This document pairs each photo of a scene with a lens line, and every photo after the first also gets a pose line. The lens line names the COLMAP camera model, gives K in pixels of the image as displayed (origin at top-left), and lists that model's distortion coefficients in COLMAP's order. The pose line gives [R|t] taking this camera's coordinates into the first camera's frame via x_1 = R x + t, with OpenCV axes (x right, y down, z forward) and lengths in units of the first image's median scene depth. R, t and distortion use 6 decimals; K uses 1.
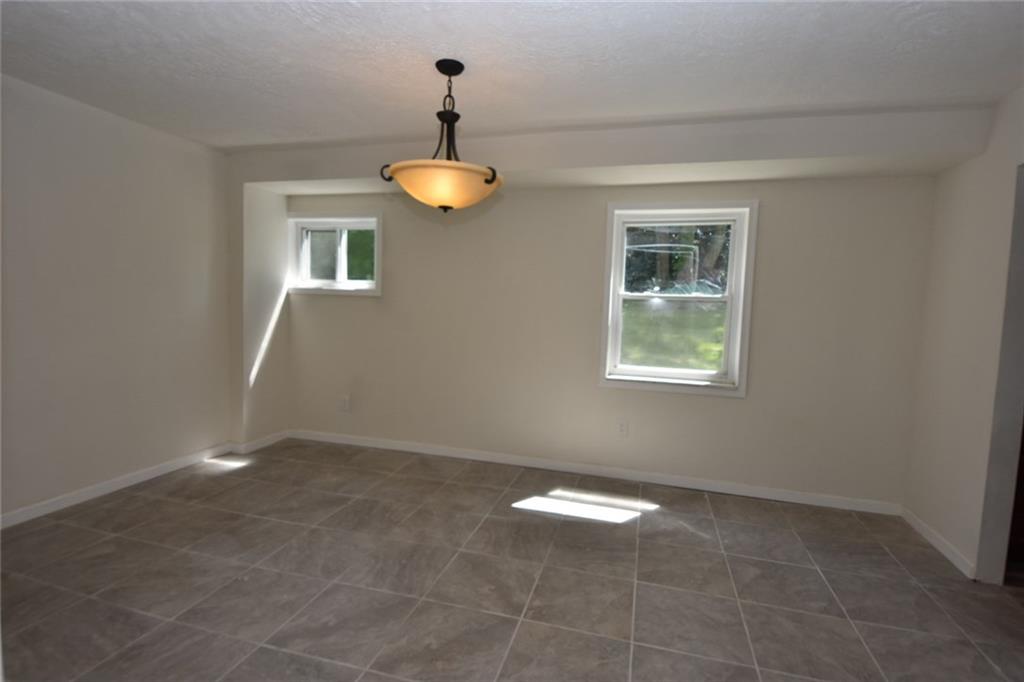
lens RADIAL K [[495.0, 0, 500.1], [0, 495.0, 338.3], [0, 0, 1]] dist [0.002470, -0.001409]
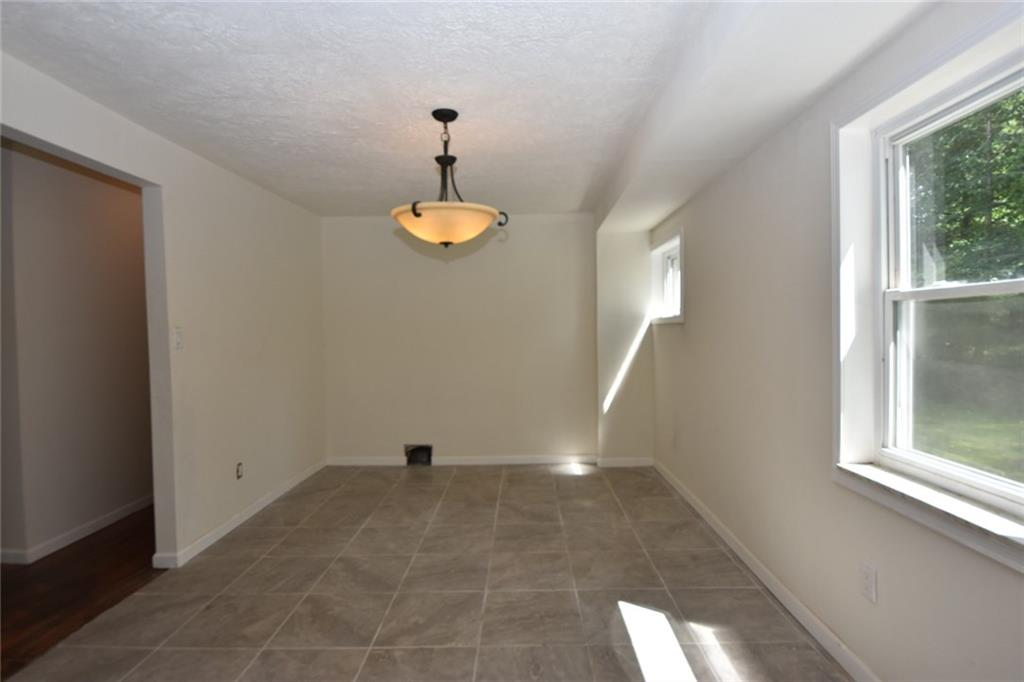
lens RADIAL K [[506.0, 0, 514.3], [0, 506.0, 344.4], [0, 0, 1]] dist [0.015314, -0.000265]
pose [[0.278105, -0.005127, -0.960537, 0.810310], [-0.043782, 0.998879, -0.018008, -0.026925], [0.959552, 0.047063, 0.277569, 0.706681]]
